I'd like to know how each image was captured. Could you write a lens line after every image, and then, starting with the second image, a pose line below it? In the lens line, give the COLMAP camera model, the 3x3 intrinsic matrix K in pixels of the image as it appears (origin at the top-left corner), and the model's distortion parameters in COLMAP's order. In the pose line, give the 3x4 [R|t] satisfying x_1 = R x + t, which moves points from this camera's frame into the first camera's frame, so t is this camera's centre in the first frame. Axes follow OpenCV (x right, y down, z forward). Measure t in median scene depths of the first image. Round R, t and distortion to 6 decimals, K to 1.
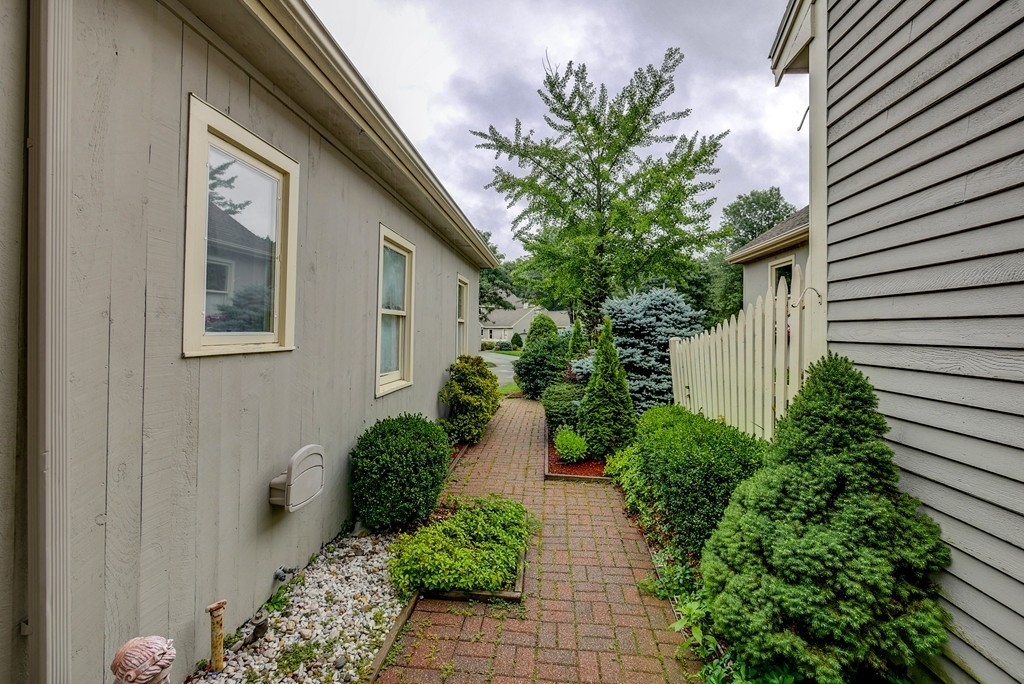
lens RADIAL K [[447.7, 0, 510.5], [0, 447.7, 324.0], [0, 0, 1]] dist [0.000710, 0.000174]
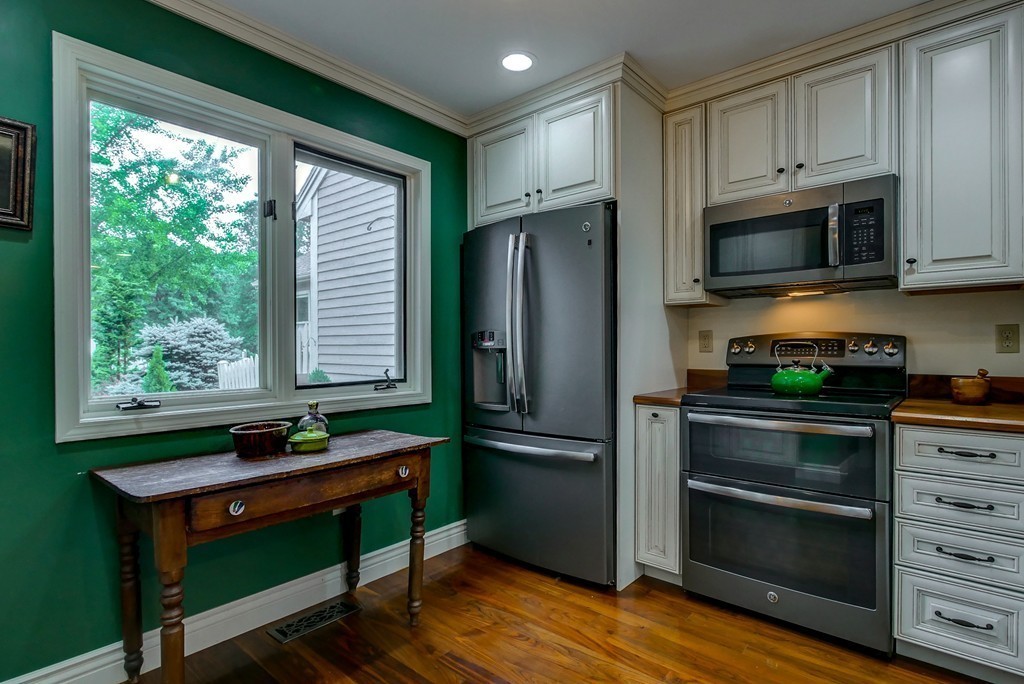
lens RADIAL K [[518.3, 0, 514.2], [0, 518.3, 348.0], [0, 0, 1]] dist [-0.004015, -0.000550]
pose [[0.594407, -0.017298, 0.803978, -0.270325], [0.000978, 0.999783, 0.020788, -0.031256], [-0.804163, -0.011570, 0.594296, -0.455159]]
